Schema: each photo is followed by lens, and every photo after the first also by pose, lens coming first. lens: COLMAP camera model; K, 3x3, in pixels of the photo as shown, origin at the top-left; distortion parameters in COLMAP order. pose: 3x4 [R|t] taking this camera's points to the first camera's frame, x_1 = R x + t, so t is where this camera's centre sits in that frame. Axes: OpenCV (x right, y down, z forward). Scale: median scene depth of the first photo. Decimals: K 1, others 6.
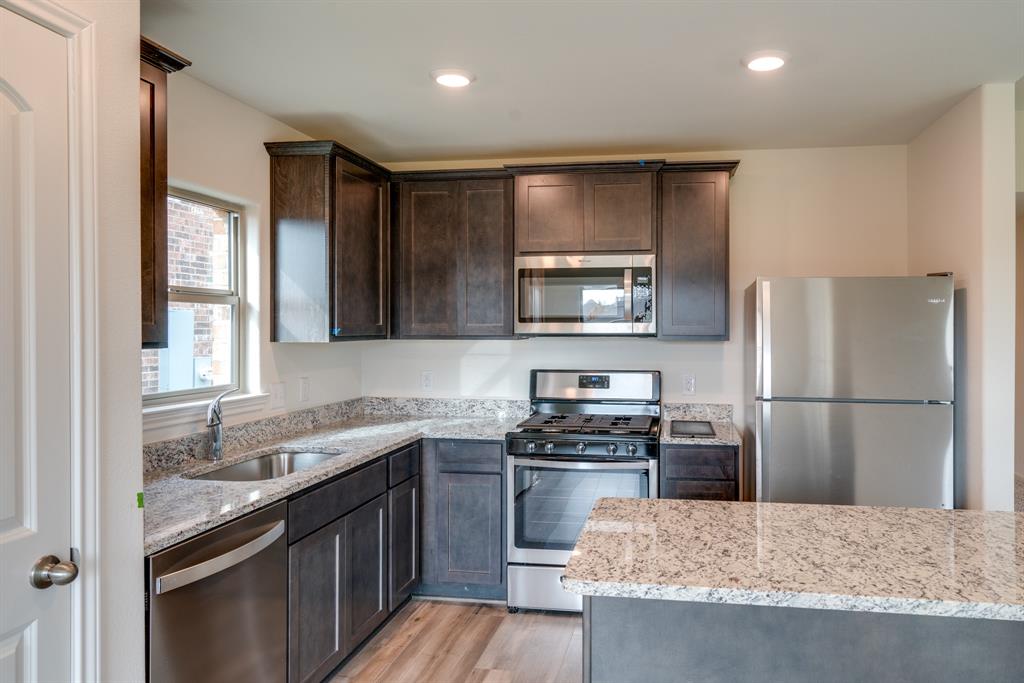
lens RADIAL K [[690.9, 0, 578.0], [0, 690.9, 327.8], [0, 0, 1]] dist [0.003495, 0.008451]
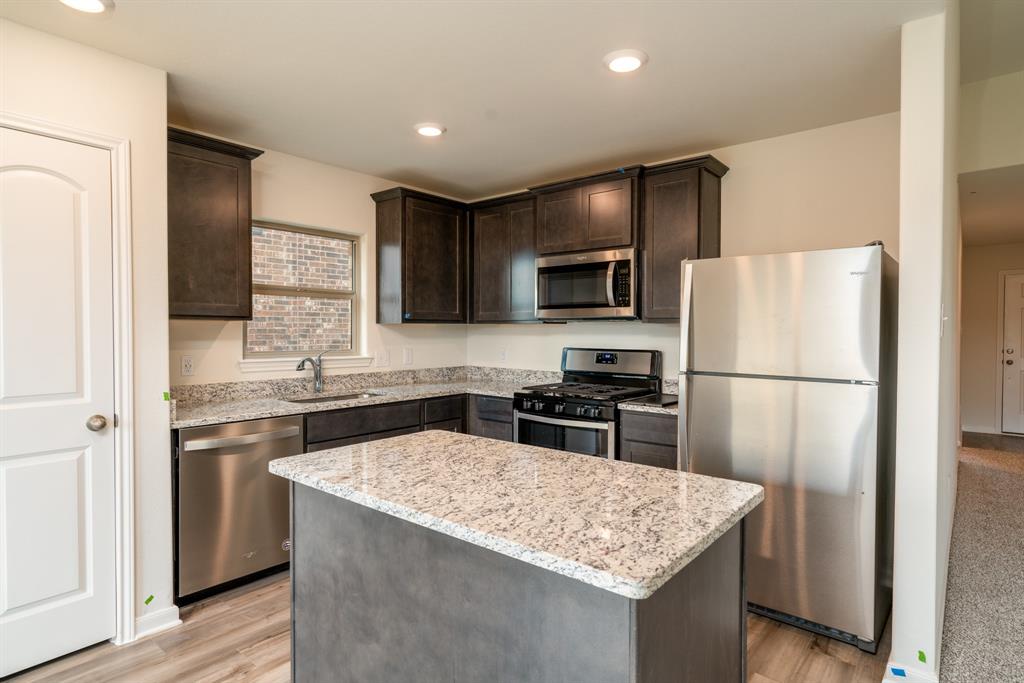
lens RADIAL K [[542.2, 0, 514.9], [0, 542.2, 343.3], [0, 0, 1]] dist [0.006291, 0.002918]
pose [[0.855549, 0.014849, -0.517509, 0.435184], [-0.003189, 0.999721, 0.023413, 0.034262], [0.517712, -0.018381, 0.855358, 0.119604]]
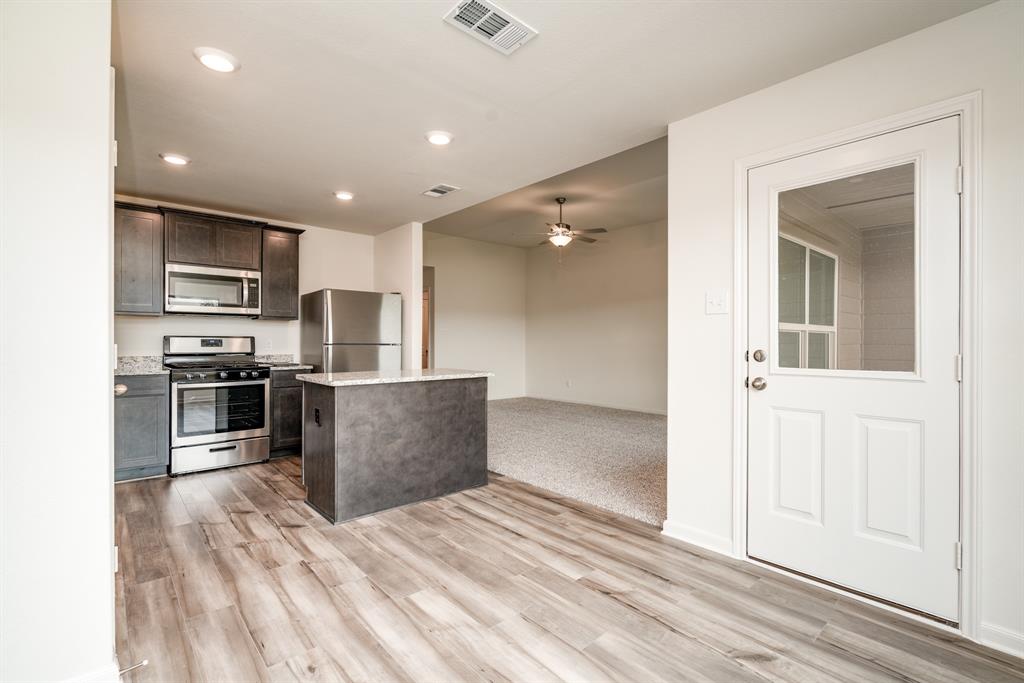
lens RADIAL K [[458.0, 0, 512.8], [0, 458.0, 339.6], [0, 0, 1]] dist [-0.006785, 0.002922]
pose [[0.640788, 0.002009, 0.767716, -0.422983], [-0.003258, 0.999995, 0.000102, 0.077871], [-0.767711, -0.002566, 0.640791, -0.335926]]
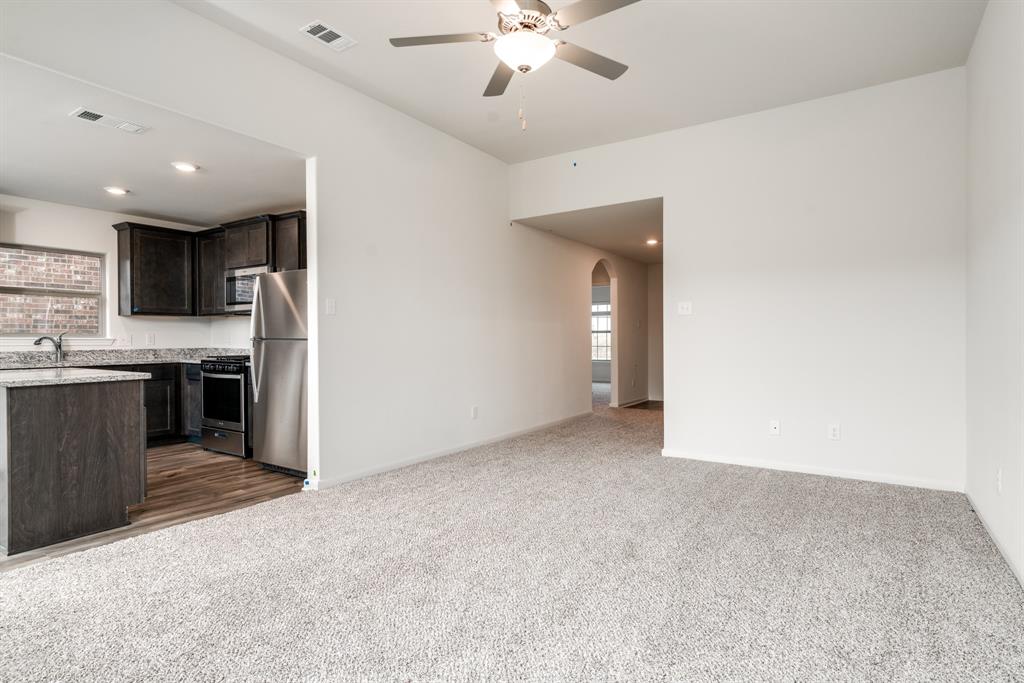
lens RADIAL K [[542.2, 0, 511.3], [0, 542.2, 339.7], [0, 0, 1]] dist [0.006291, 0.002918]
pose [[0.904974, -0.000703, -0.425466, 1.382090], [0.003915, 0.999970, 0.006674, 0.087568], [0.425449, -0.007706, 0.904950, -0.035478]]
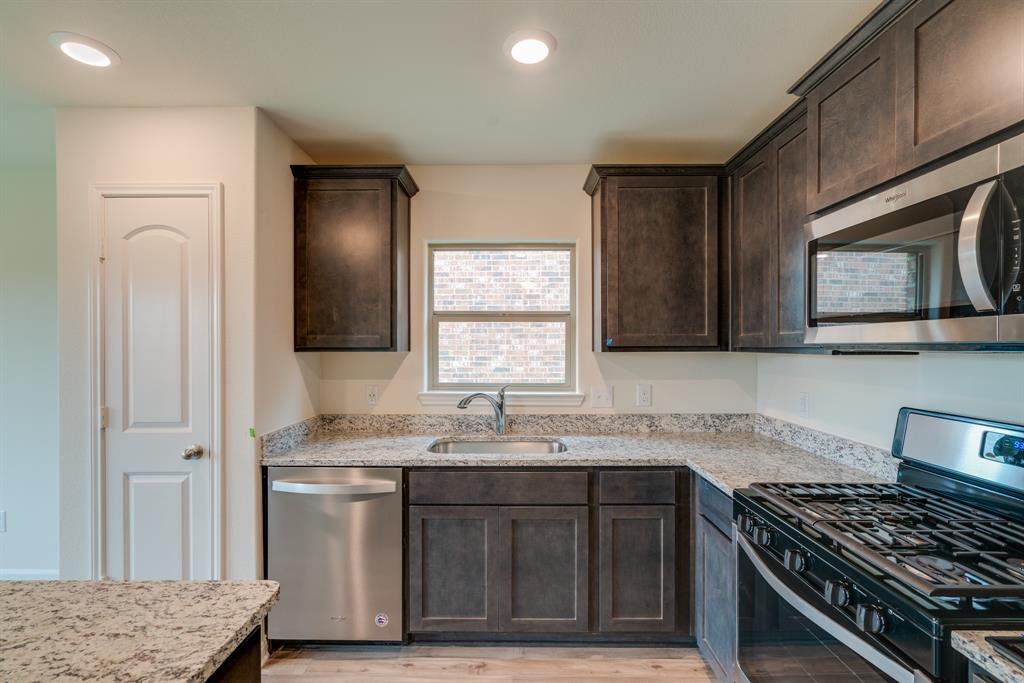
lens RADIAL K [[458.0, 0, 511.8], [0, 458.0, 348.6], [0, 0, 1]] dist [-0.006785, 0.002922]
pose [[0.142364, 0.006069, -0.989796, 0.314494], [0.000666, 0.999980, 0.006228, 0.010055], [0.989814, -0.001546, 0.142357, 0.725959]]
